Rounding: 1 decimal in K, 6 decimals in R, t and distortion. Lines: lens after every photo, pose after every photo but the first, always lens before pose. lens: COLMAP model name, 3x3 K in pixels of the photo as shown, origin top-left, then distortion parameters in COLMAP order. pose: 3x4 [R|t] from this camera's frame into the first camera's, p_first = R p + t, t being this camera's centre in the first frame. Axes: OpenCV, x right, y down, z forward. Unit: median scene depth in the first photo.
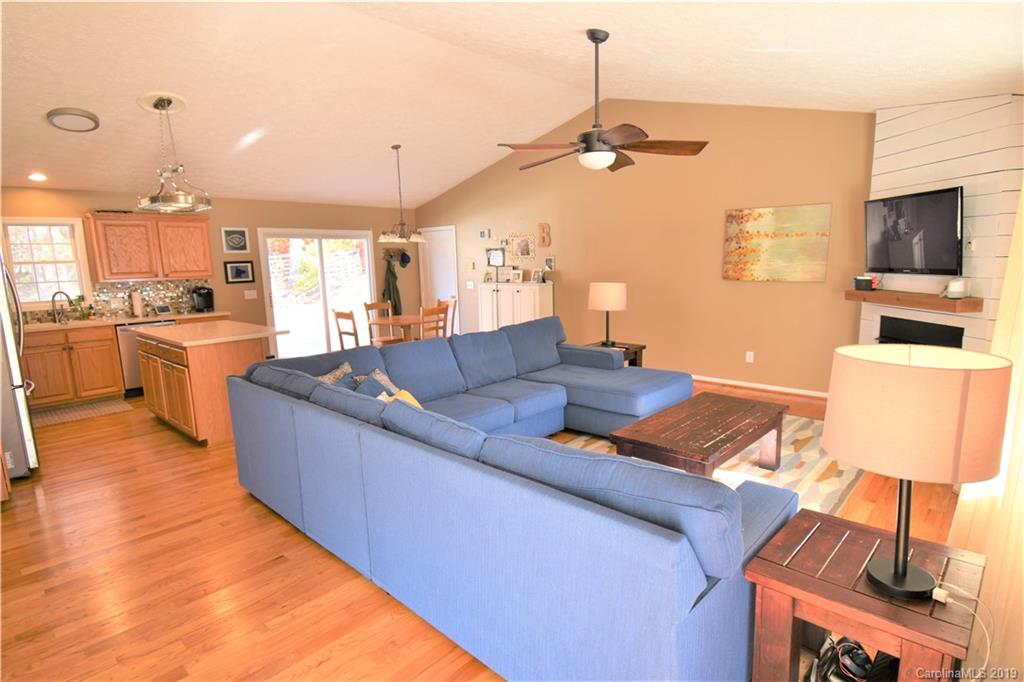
lens RADIAL K [[531.1, 0, 517.3], [0, 531.1, 348.4], [0, 0, 1]] dist [0.026944, -0.033449]
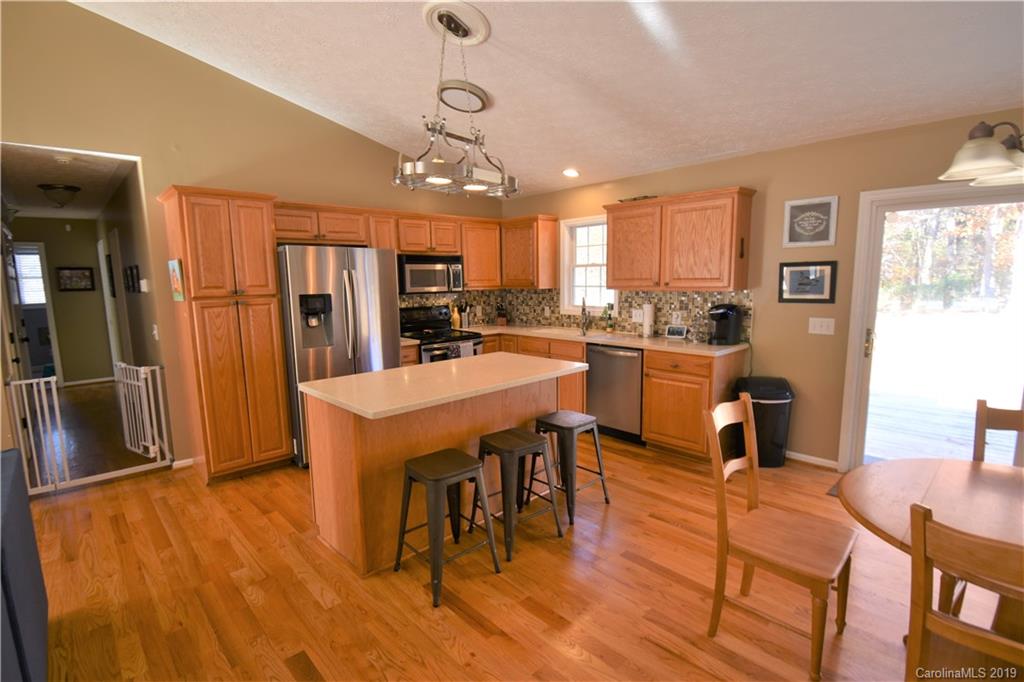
lens RADIAL K [[489.1, 0, 520.3], [0, 489.1, 347.3], [0, 0, 1]] dist [0.023638, -0.030859]
pose [[-0.063917, 0.166252, -0.984010, -0.008816], [-0.150202, 0.973191, 0.174181, -0.145342], [0.986587, 0.158934, -0.037232, 0.887046]]
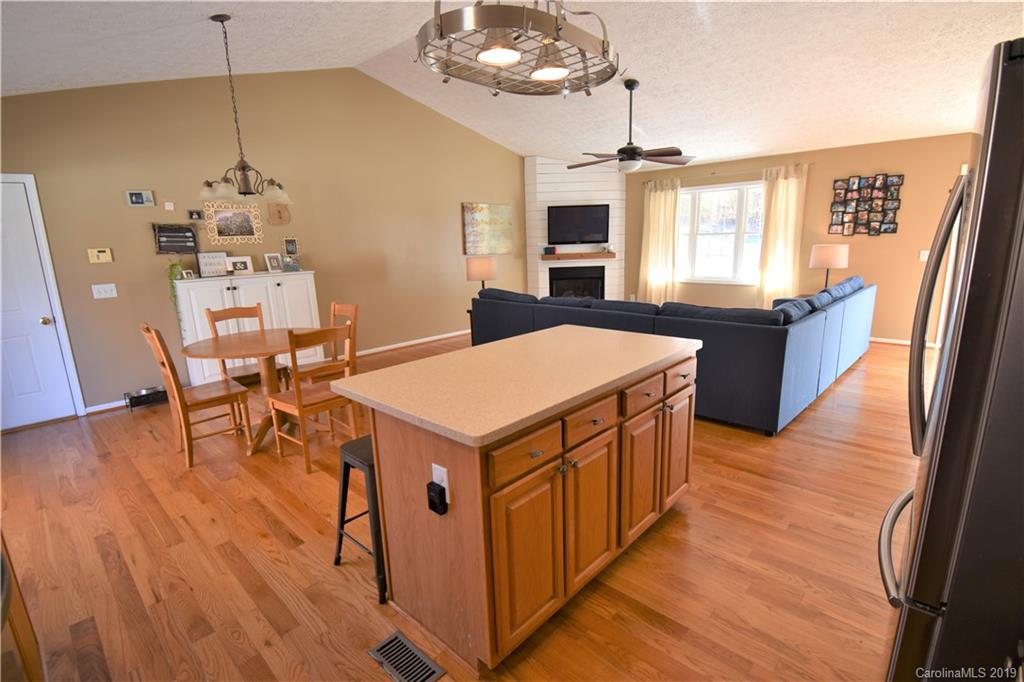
lens RADIAL K [[489.1, 0, 520.3], [0, 489.1, 347.3], [0, 0, 1]] dist [0.023638, -0.030859]
pose [[0.008504, -0.194191, 0.980927, -0.813431], [0.198373, 0.961793, 0.188683, -0.104481], [-0.980090, 0.192985, 0.046702, 0.804636]]
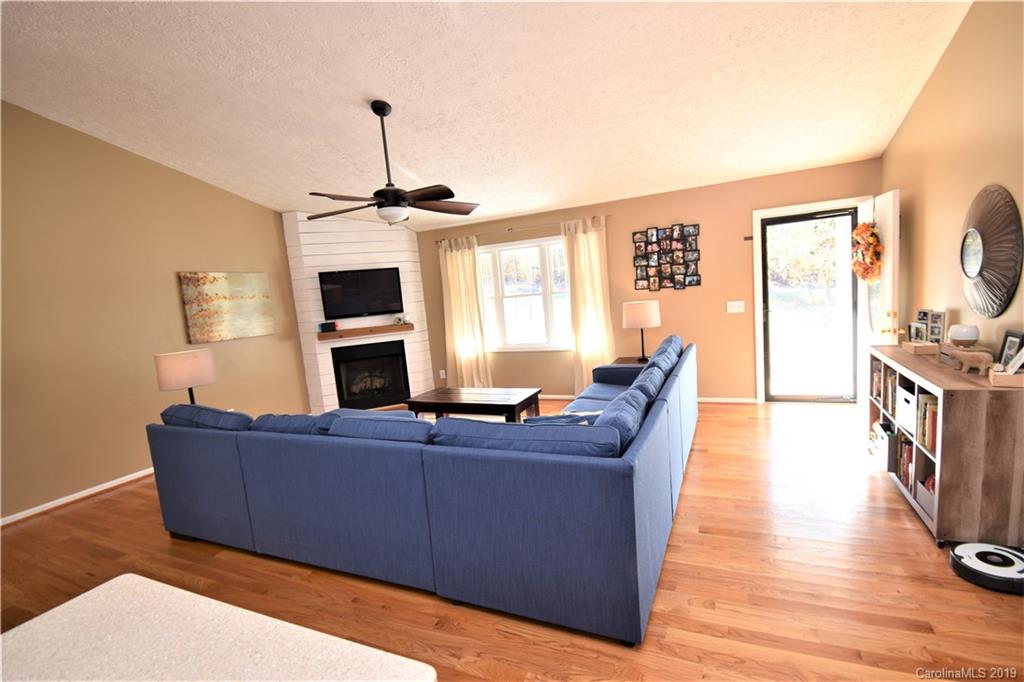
lens RADIAL K [[461.9, 0, 517.4], [0, 461.9, 345.1], [0, 0, 1]] dist [0.025705, -0.030958]
pose [[-0.315478, -0.059704, 0.947053, -0.534498], [0.252515, 0.956753, 0.144432, -0.094796], [-0.914718, 0.284710, -0.286758, 0.669189]]
